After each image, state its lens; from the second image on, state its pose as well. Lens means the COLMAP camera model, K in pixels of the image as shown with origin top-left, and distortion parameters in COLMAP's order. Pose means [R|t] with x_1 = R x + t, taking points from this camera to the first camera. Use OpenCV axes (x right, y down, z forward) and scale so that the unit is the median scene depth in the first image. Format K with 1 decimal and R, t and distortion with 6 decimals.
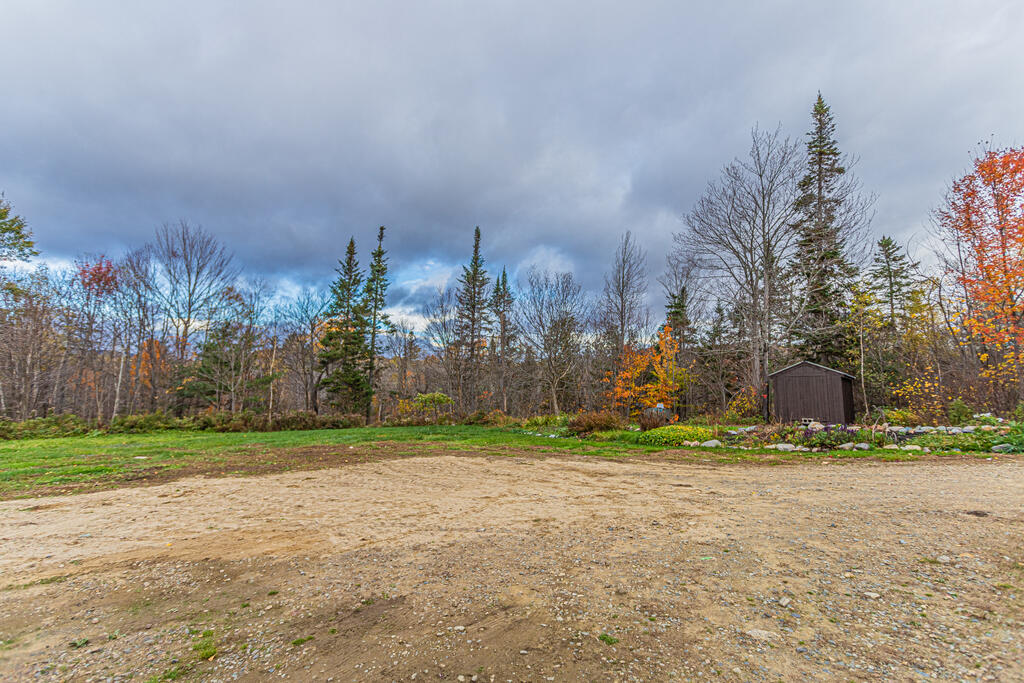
lens RADIAL K [[486.2, 0, 516.6], [0, 486.2, 341.5], [0, 0, 1]] dist [-0.002026, -0.000273]
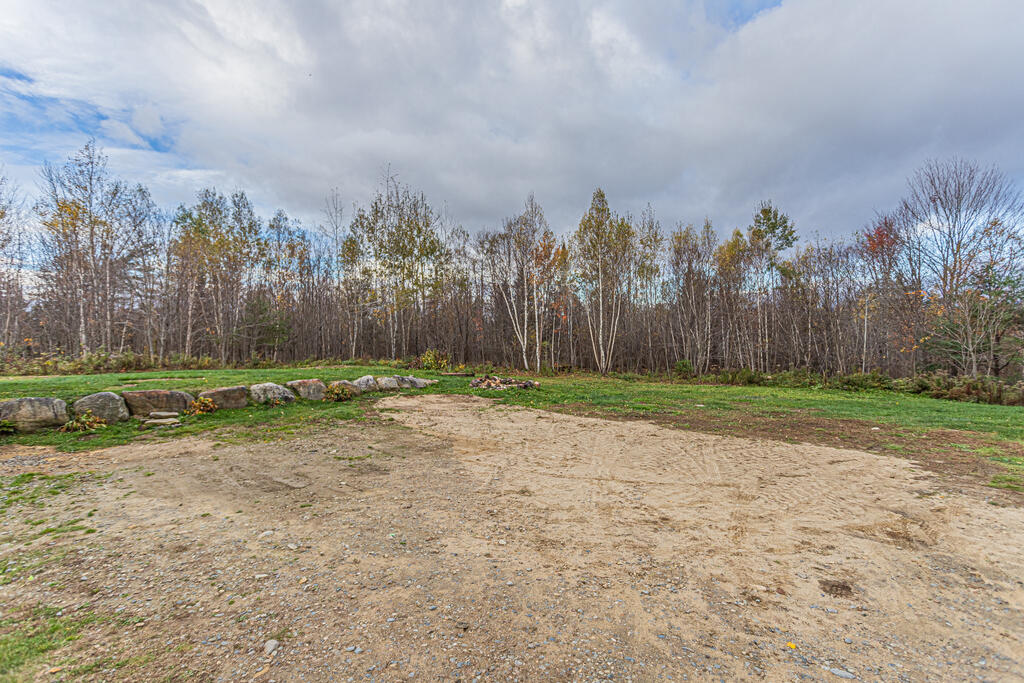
lens RADIAL K [[486.2, 0, 517.5], [0, 486.2, 339.5], [0, 0, 1]] dist [-0.002026, -0.000273]
pose [[0.057213, -0.000102, -0.998362, 0.395801], [0.093398, 0.995615, 0.005250, 0.004969], [0.993984, -0.093546, 0.056971, 0.328168]]
